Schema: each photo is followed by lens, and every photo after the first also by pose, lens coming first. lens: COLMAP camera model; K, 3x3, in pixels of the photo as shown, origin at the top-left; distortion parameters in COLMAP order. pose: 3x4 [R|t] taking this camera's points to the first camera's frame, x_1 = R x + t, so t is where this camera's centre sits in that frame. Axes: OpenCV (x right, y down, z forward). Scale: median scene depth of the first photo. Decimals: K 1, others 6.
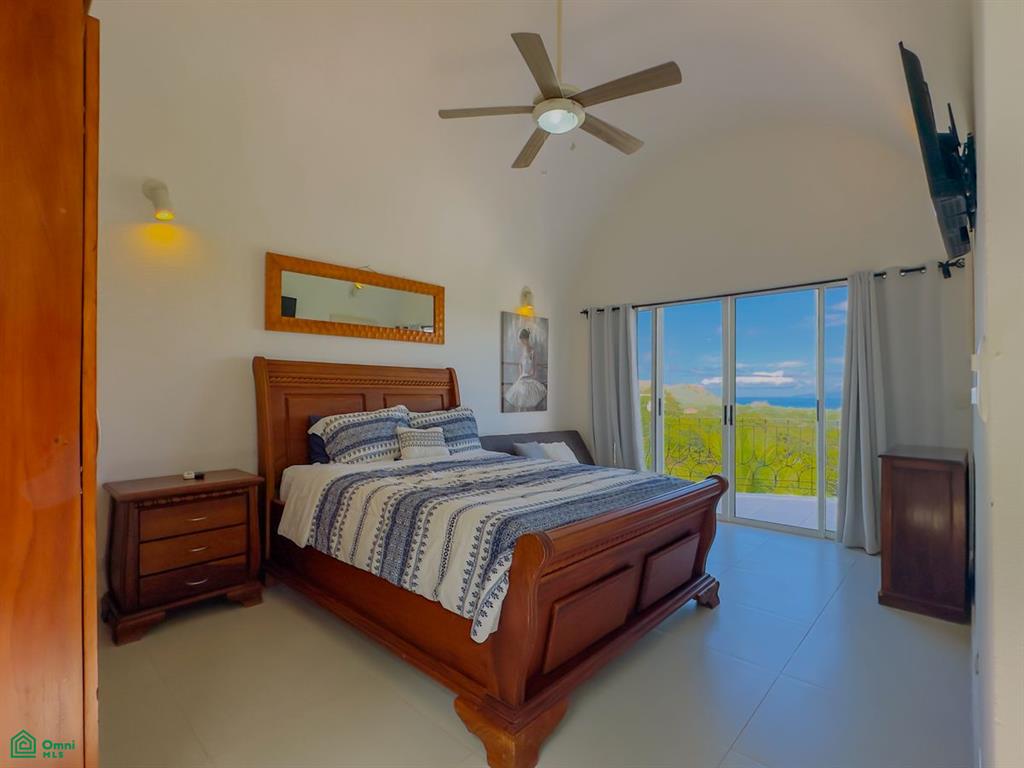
lens RADIAL K [[495.0, 0, 512.0], [0, 495.0, 384.0], [0, 0, 1]] dist [0.002996, 0.000067]
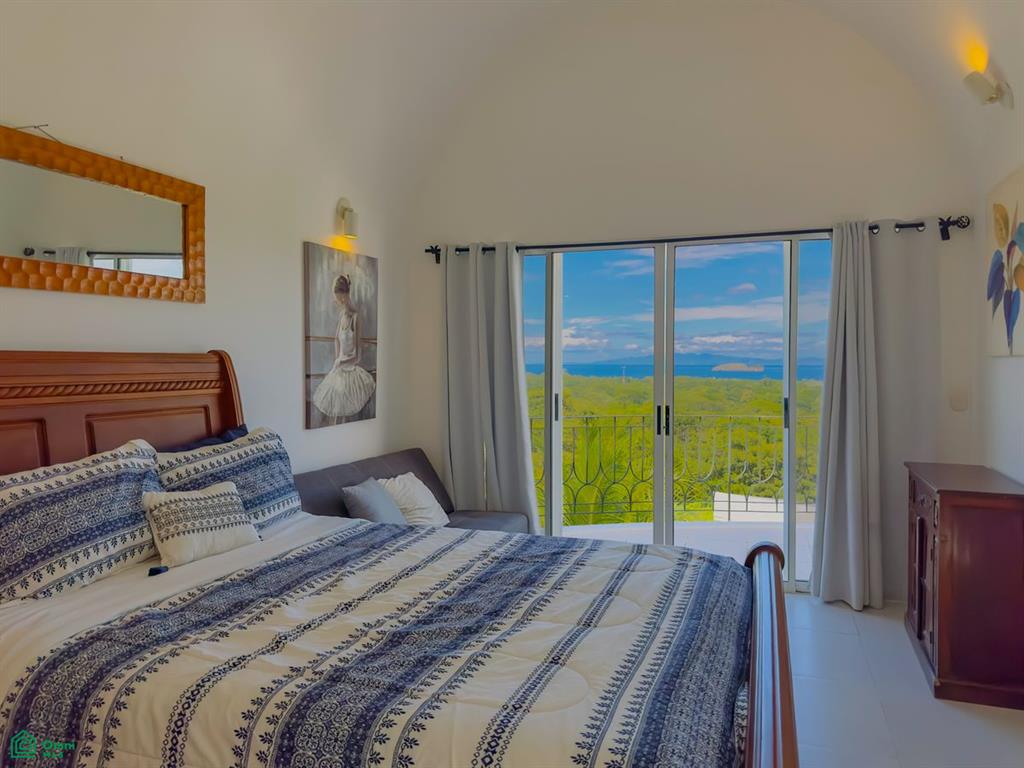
lens RADIAL K [[727.9, 0, 527.2], [0, 727.9, 364.2], [0, 0, 1]] dist [0.083120, -0.106143]
pose [[0.908972, -0.005530, 0.416820, -0.154551], [-0.005332, 0.999676, 0.024889, -0.039759], [-0.416823, -0.024846, 0.908648, 0.192799]]
